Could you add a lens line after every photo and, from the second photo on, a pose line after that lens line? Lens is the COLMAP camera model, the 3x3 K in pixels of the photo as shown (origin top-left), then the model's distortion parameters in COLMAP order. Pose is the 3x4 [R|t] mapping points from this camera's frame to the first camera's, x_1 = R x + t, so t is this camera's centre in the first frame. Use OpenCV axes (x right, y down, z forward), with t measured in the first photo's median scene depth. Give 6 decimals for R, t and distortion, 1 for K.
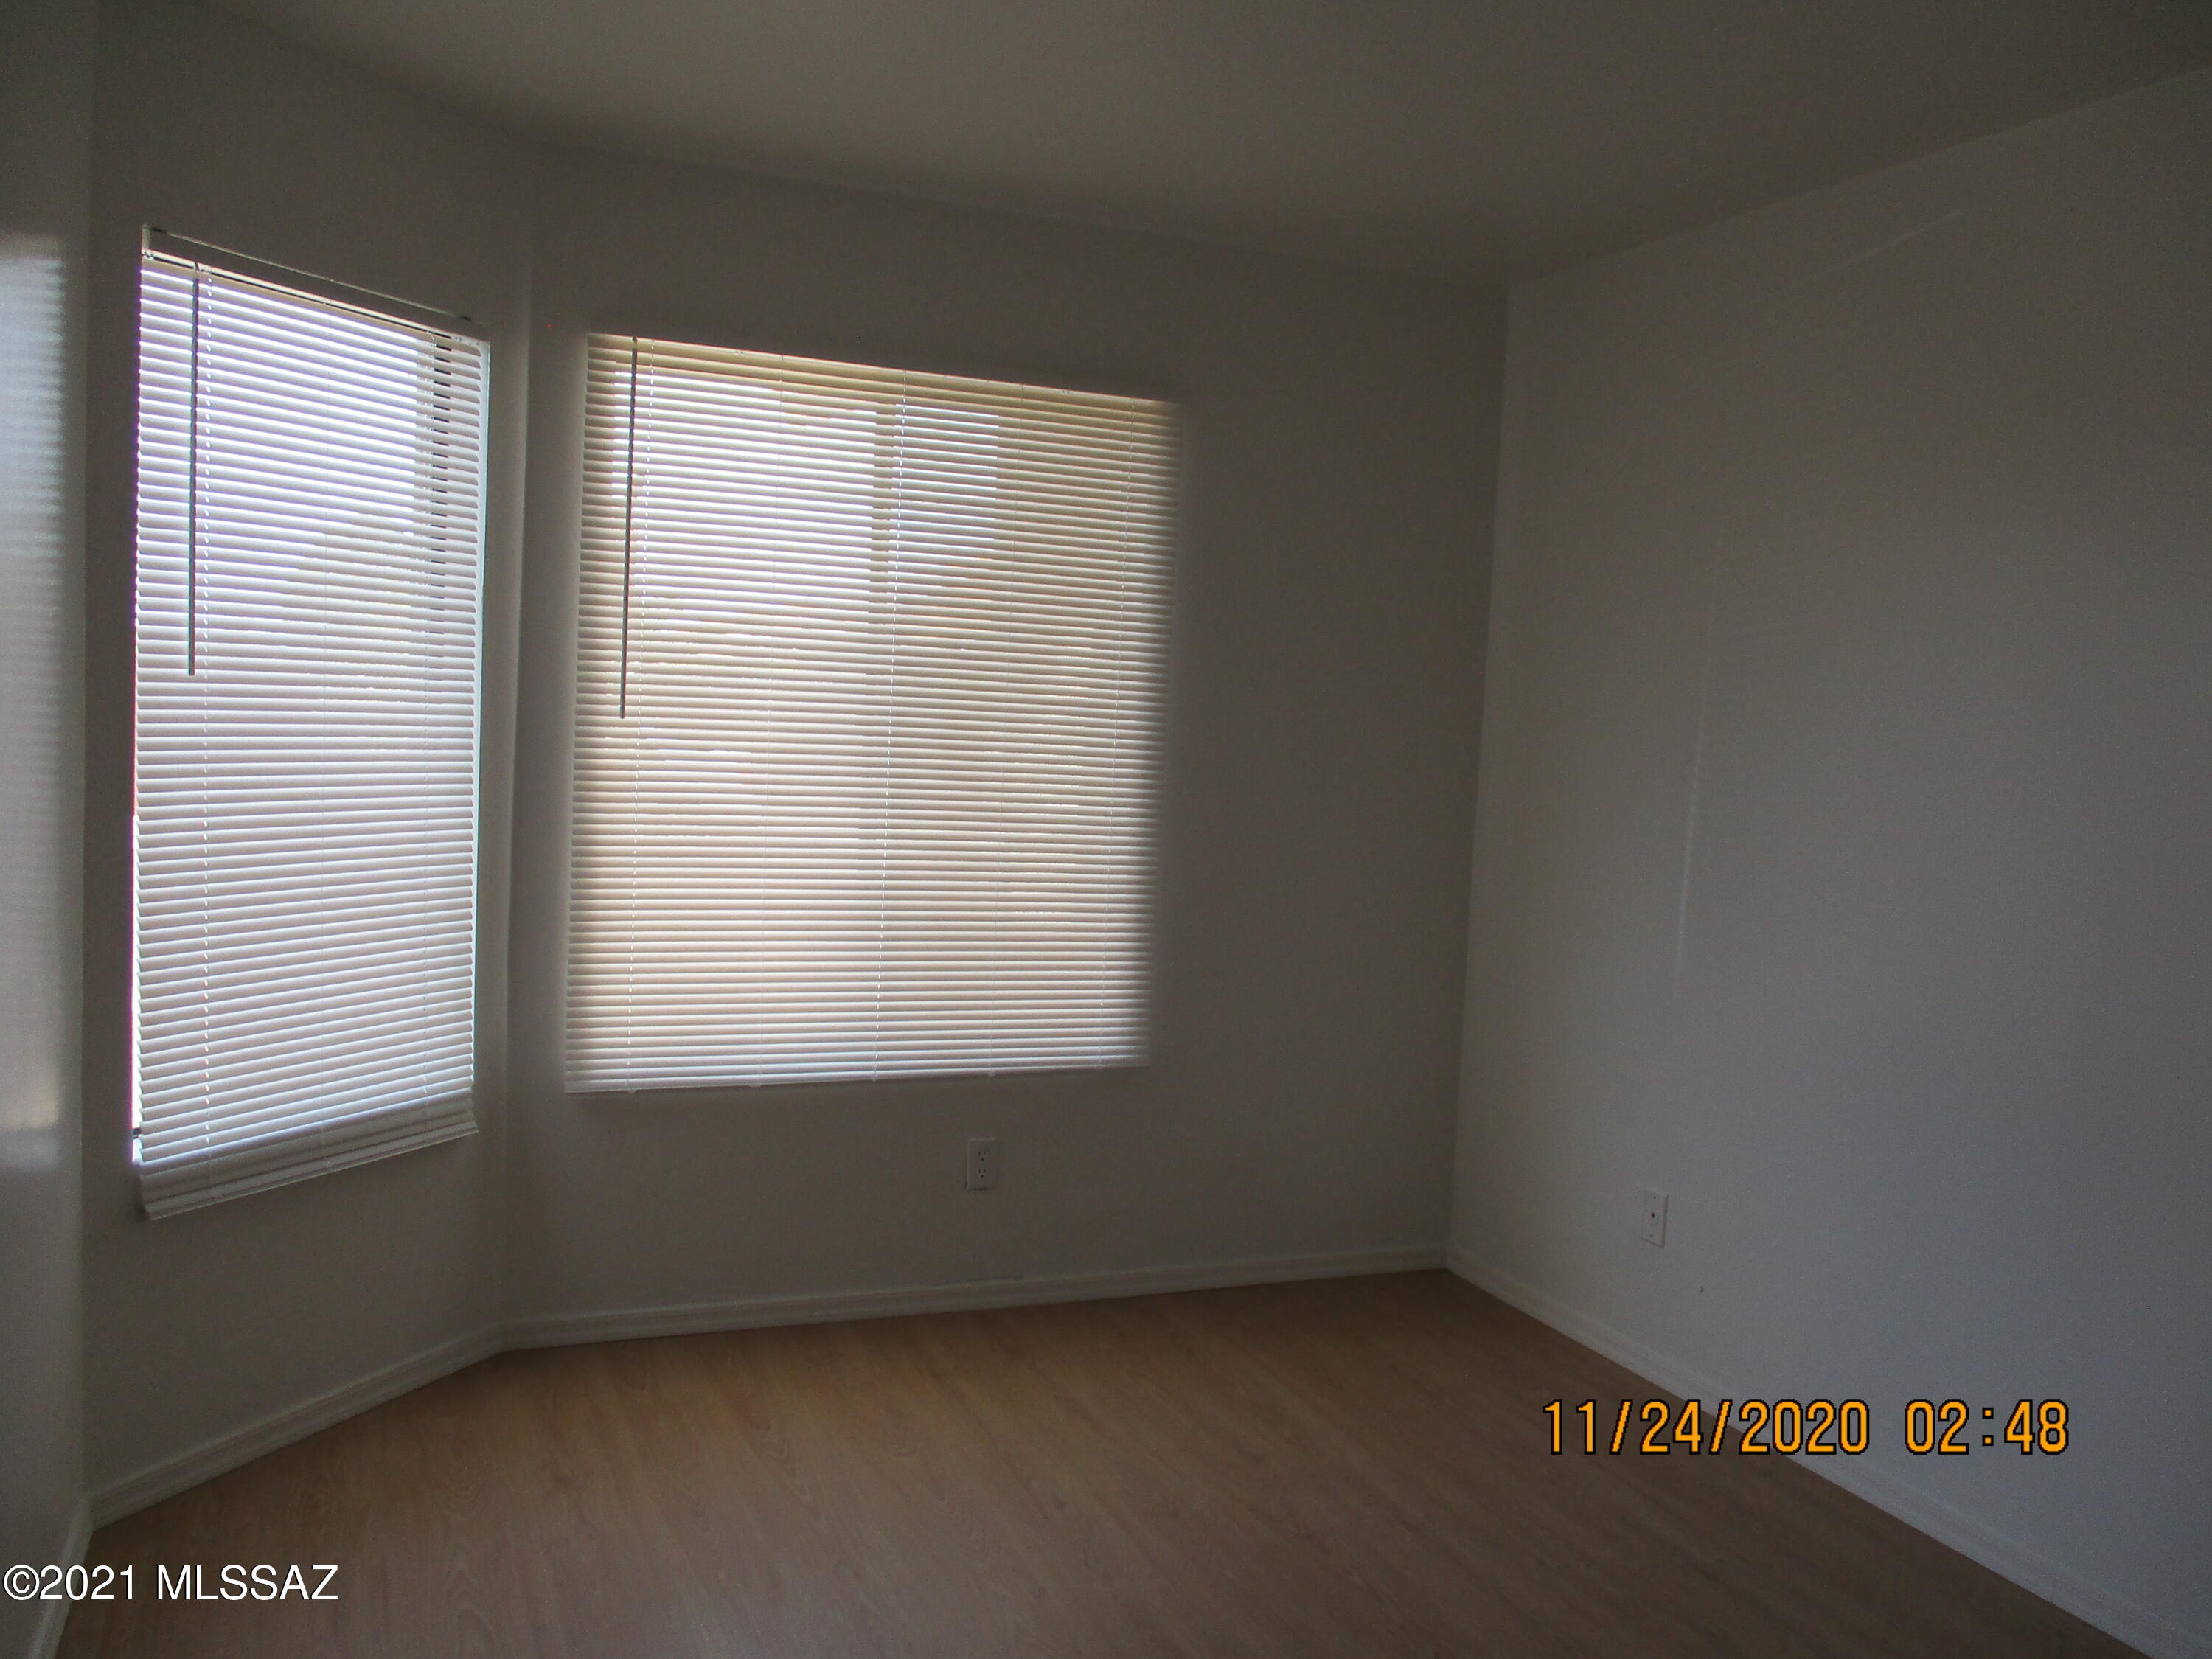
lens RADIAL K [[1832.0, 0, 1094.5], [0, 1832.0, 825.0], [0, 0, 1]] dist [-0.028984, 0.005974]
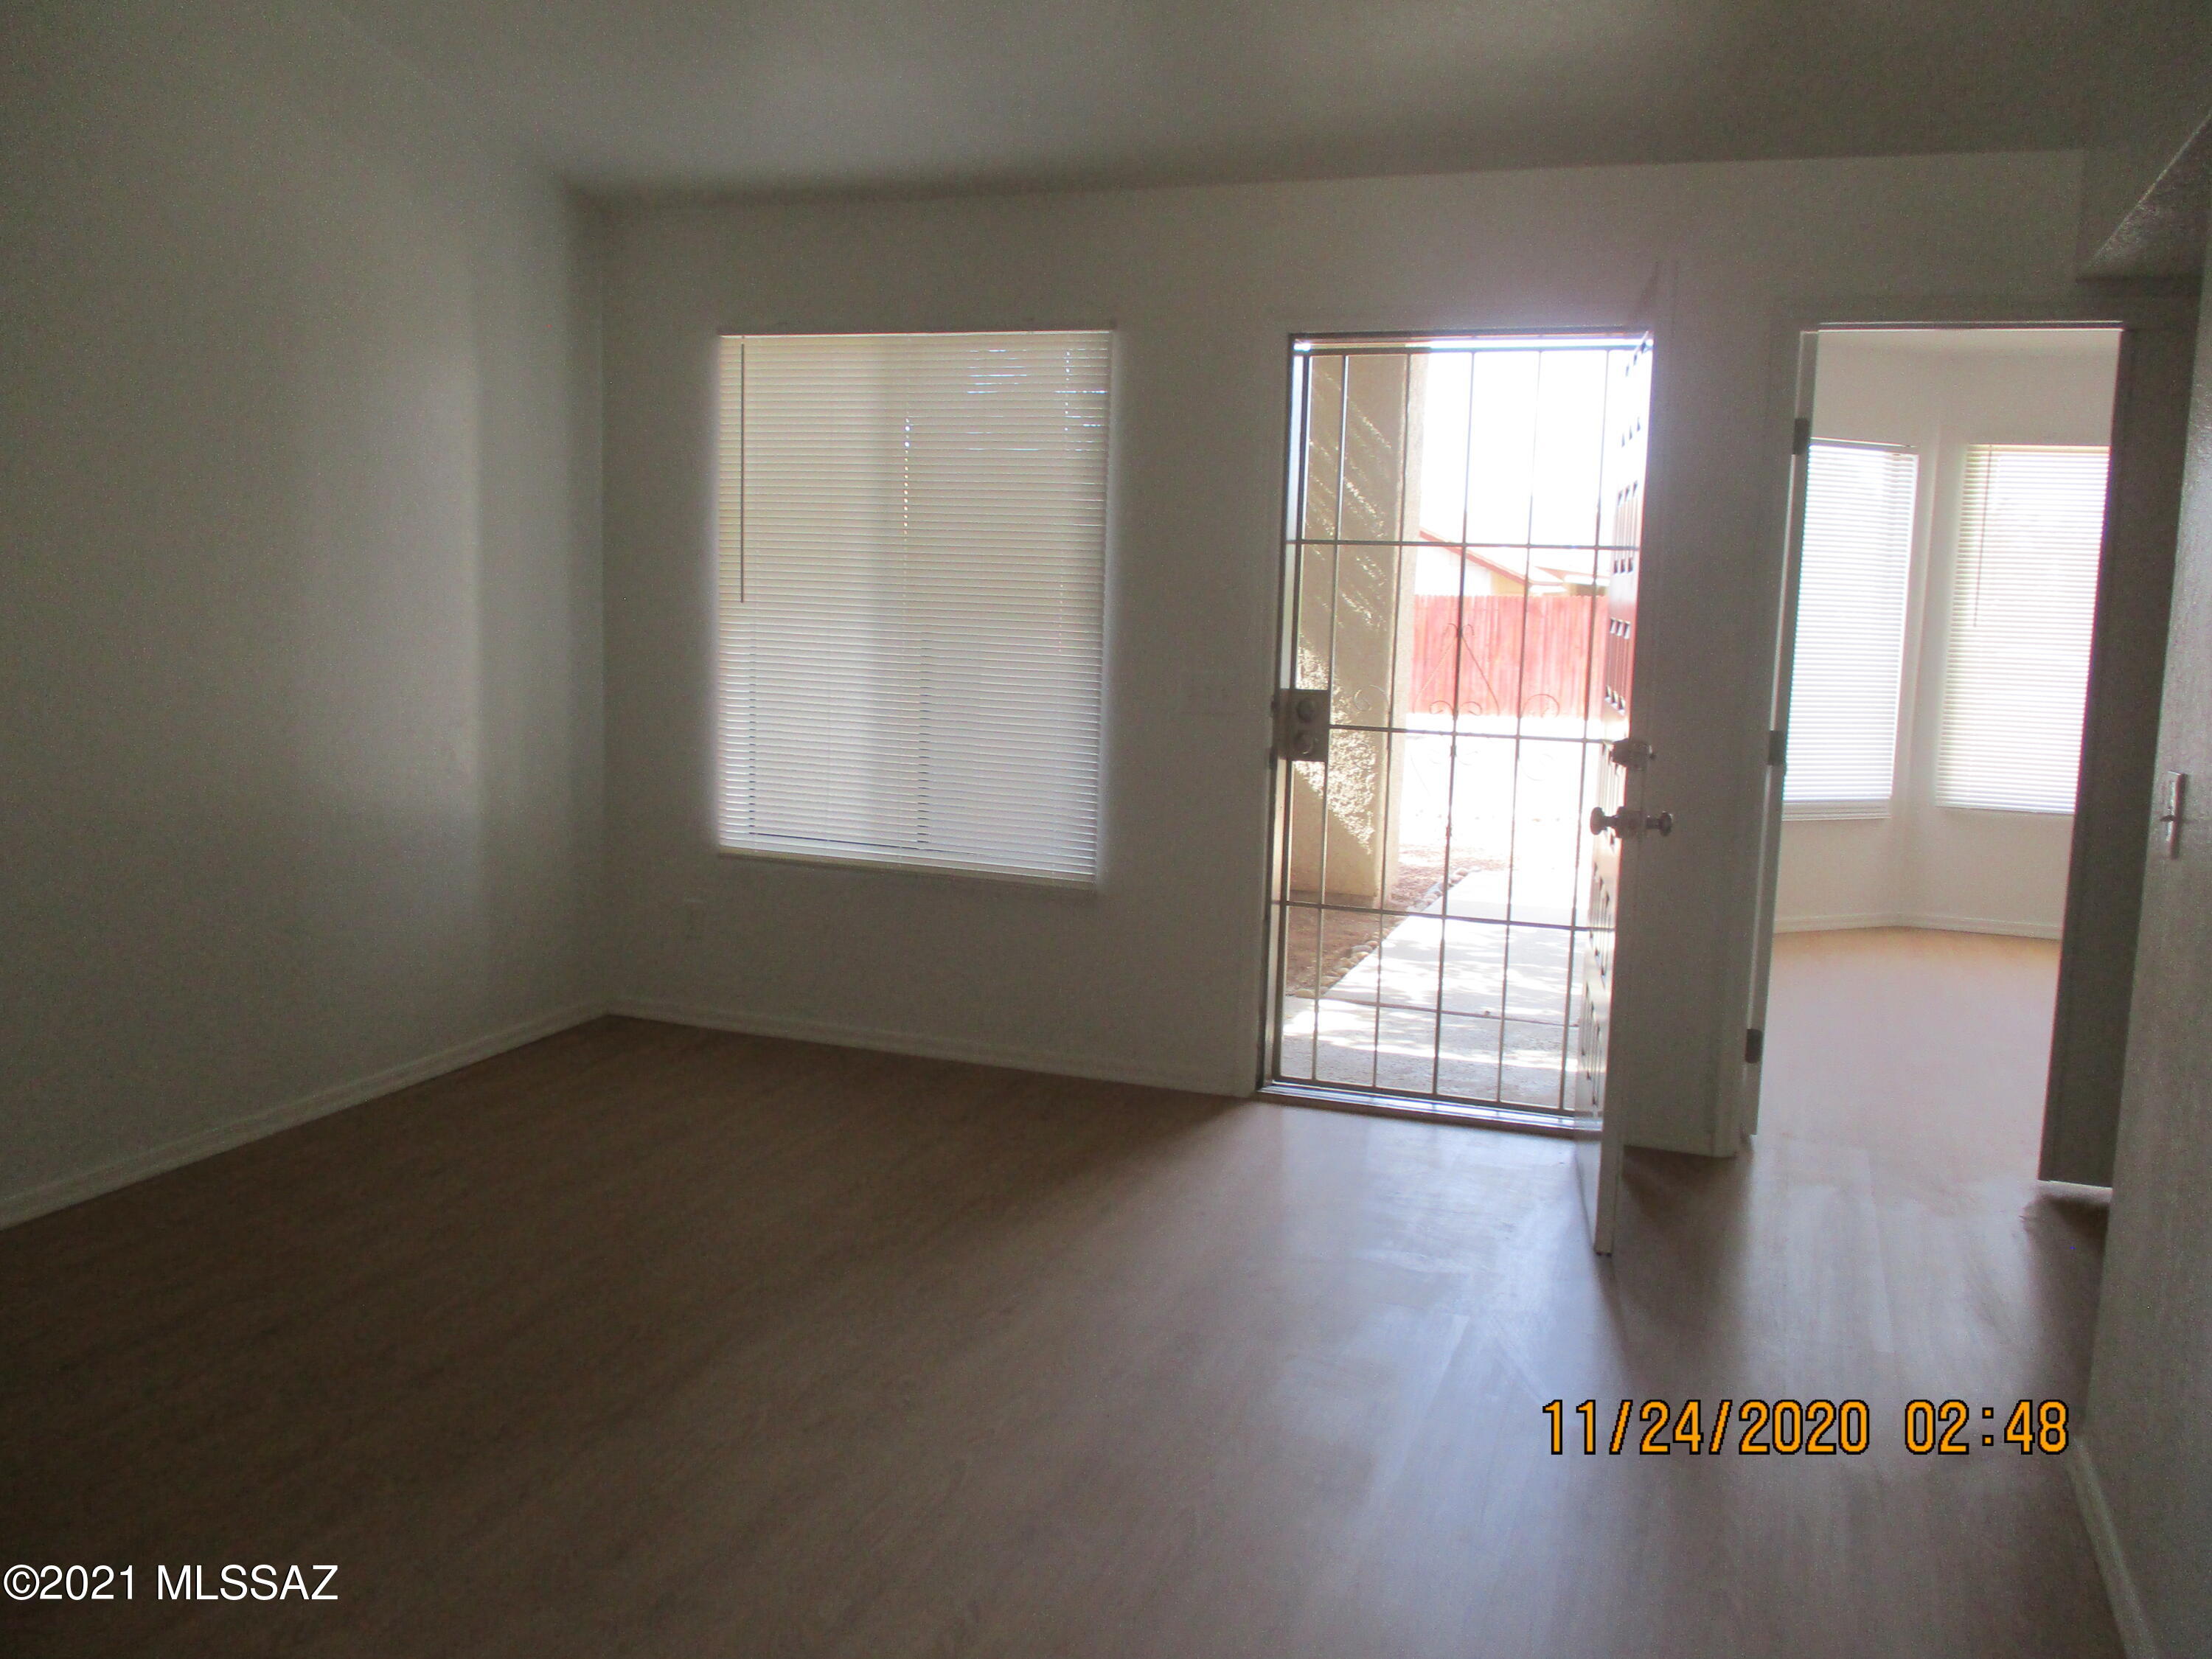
lens RADIAL K [[1832.0, 0, 1094.5], [0, 1832.0, 825.0], [0, 0, 1]] dist [-0.028984, 0.005974]
pose [[0.741365, 0.094725, -0.664383, 0.411331], [0.000448, 0.989918, 0.141639, -0.136220], [0.671102, -0.105303, 0.733848, -1.262230]]
